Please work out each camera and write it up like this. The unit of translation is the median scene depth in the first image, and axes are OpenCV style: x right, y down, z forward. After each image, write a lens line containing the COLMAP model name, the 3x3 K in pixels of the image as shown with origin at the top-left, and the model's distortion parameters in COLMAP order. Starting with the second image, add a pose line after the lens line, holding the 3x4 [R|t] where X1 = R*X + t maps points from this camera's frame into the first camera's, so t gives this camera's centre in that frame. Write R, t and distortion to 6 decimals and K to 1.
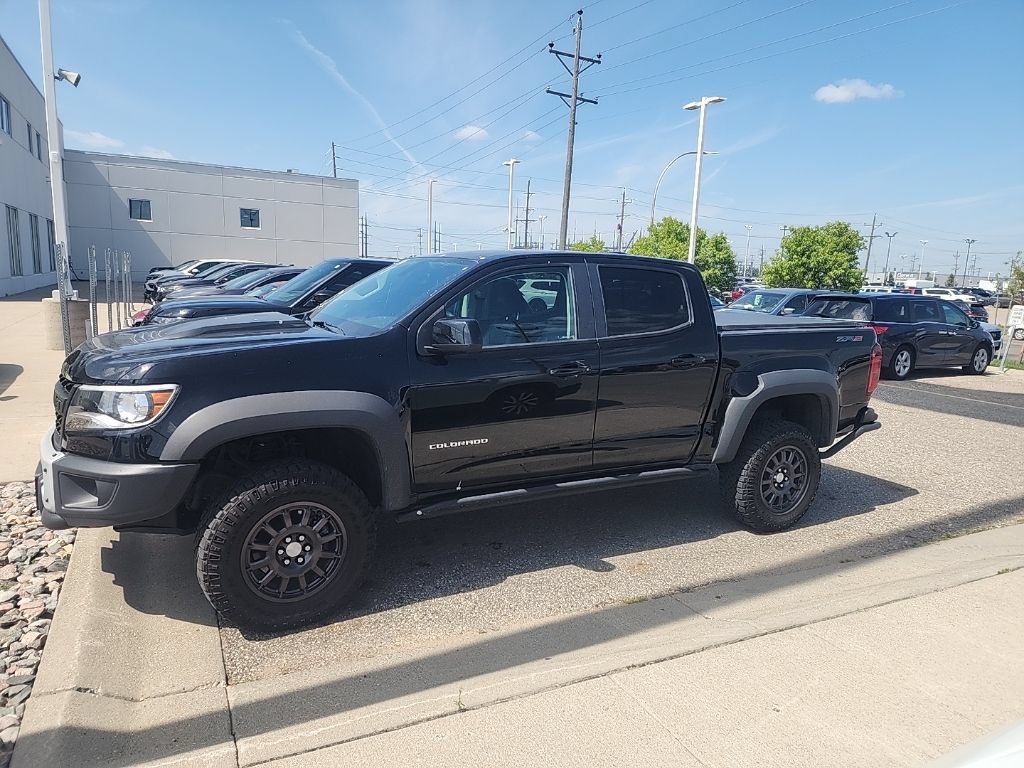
lens RADIAL K [[693.9, 0, 514.0], [0, 693.9, 395.1], [0, 0, 1]] dist [0.072451, -0.071642]
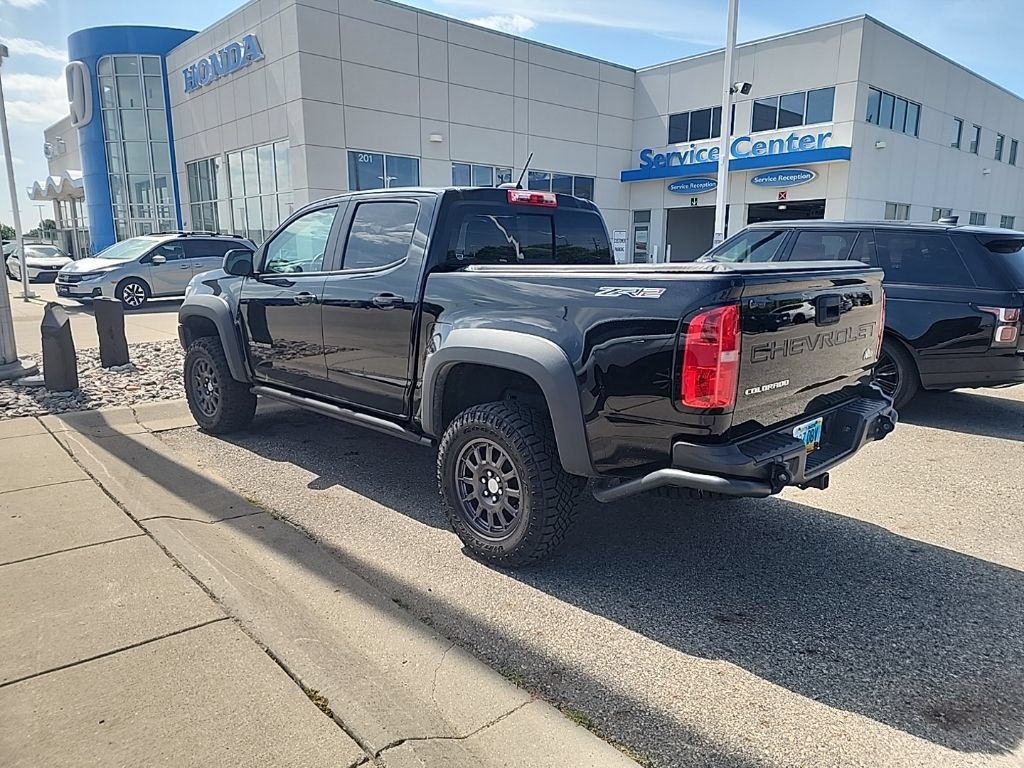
lens RADIAL K [[712.5, 0, 512.0], [0, 712.5, 384.0], [0, 0, 1]] dist [0.088206, -0.095069]
pose [[0.252539, 0.135866, -0.958000, 1.186663], [-0.159171, 0.982437, 0.097373, -0.059643], [0.954405, 0.127896, 0.269730, 0.925347]]
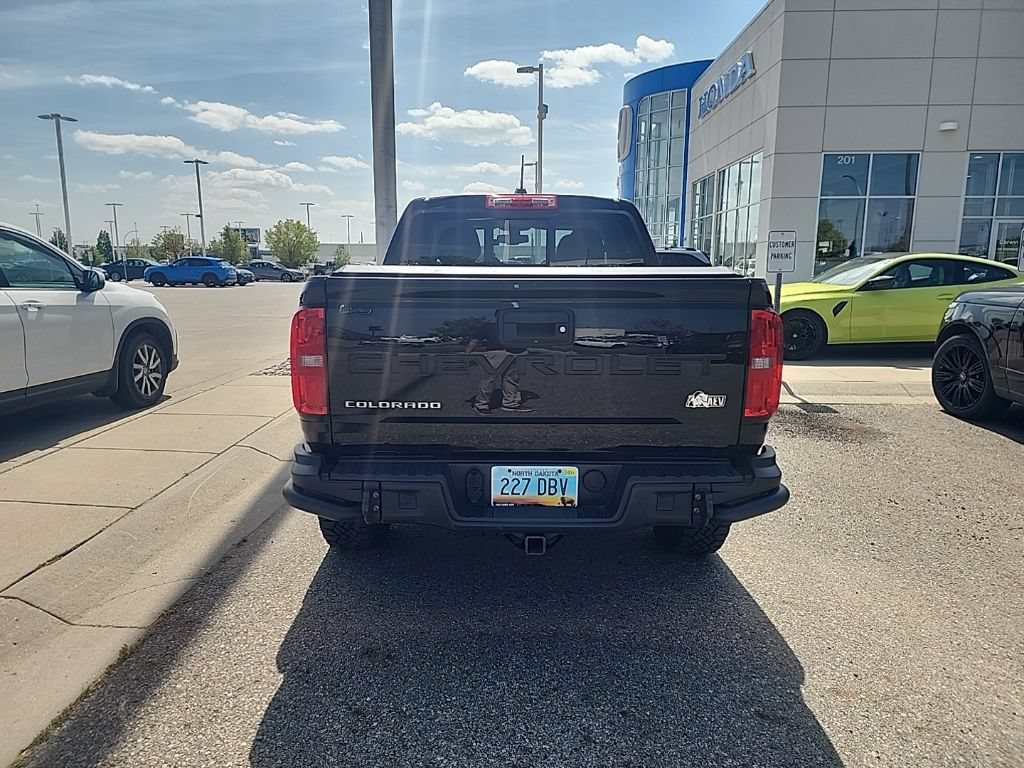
lens RADIAL K [[698.9, 0, 504.7], [0, 698.9, 388.4], [0, 0, 1]] dist [0.073450, -0.072001]
pose [[-0.519578, 0.107817, -0.847593, 1.010313], [-0.170812, 0.958874, 0.226681, -0.222864], [0.837175, 0.262557, -0.479793, 1.869186]]
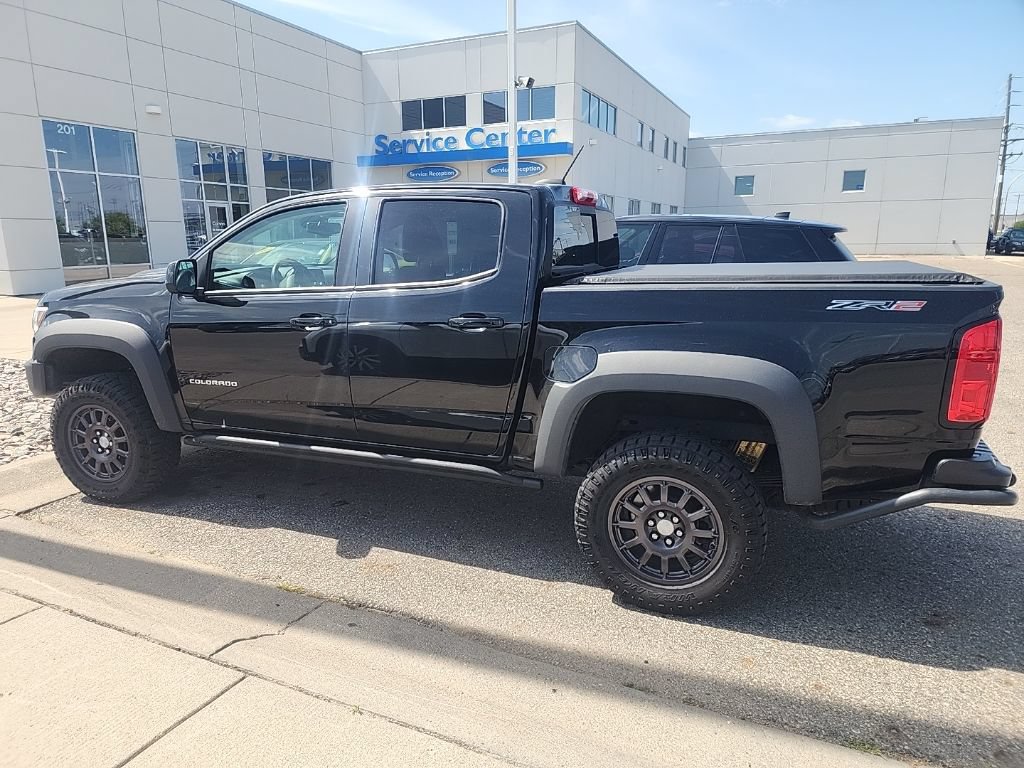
lens RADIAL K [[698.9, 0, 504.7], [0, 698.9, 388.4], [0, 0, 1]] dist [0.073450, -0.072001]
pose [[0.611771, 0.122835, -0.781440, 0.859443], [-0.102464, 0.991853, 0.075693, -0.038973], [0.784371, 0.033763, 0.619373, 0.575871]]
